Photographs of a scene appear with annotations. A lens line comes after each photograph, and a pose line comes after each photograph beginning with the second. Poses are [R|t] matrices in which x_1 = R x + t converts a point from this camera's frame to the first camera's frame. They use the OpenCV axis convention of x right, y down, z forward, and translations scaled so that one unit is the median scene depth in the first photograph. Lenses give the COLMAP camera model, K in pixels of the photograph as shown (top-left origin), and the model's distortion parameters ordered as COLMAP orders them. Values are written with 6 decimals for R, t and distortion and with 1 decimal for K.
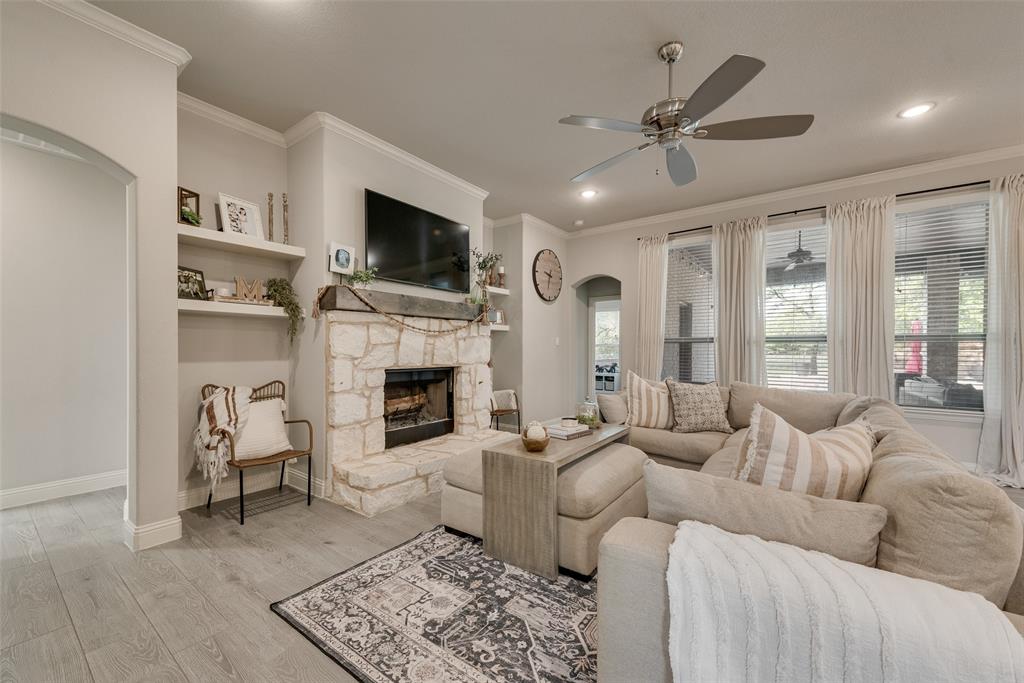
lens RADIAL K [[406.3, 0, 507.6], [0, 406.3, 352.4], [0, 0, 1]] dist [0.001706, 0.000037]
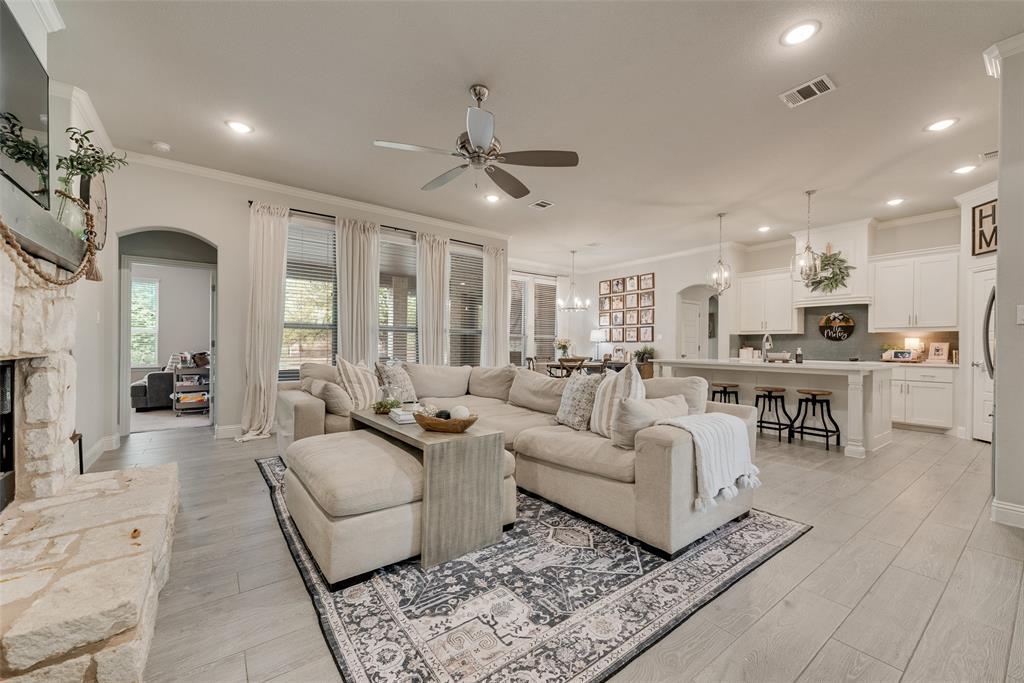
lens RADIAL K [[409.0, 0, 512.6], [0, 409.0, 345.9], [0, 0, 1]] dist [0.000781, 0.000007]
pose [[0.267284, -0.000358, 0.963618, -0.594441], [-0.001803, 0.999998, 0.000872, 0.025781], [-0.963616, -0.001970, 0.267283, 0.436375]]
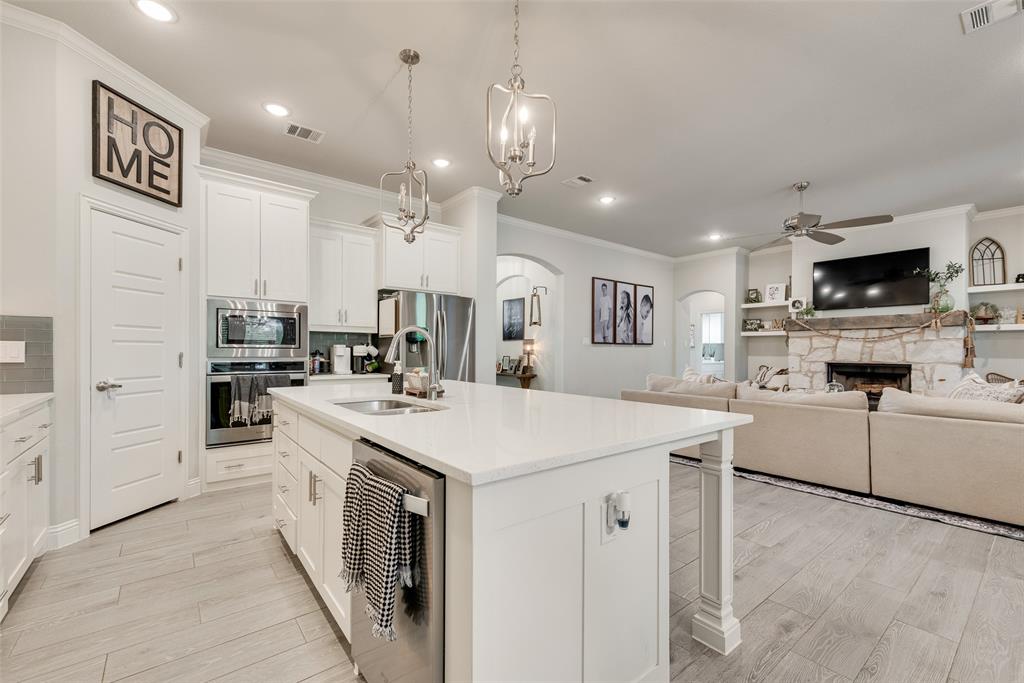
lens RADIAL K [[432.6, 0, 513.1], [0, 432.6, 353.2], [0, 0, 1]] dist [0.002523, 0.000115]
pose [[-0.242402, 0.000788, -0.970176, 1.963804], [-0.013987, 0.999893, 0.004306, 0.014663], [0.970075, 0.014613, -0.242365, 0.177640]]
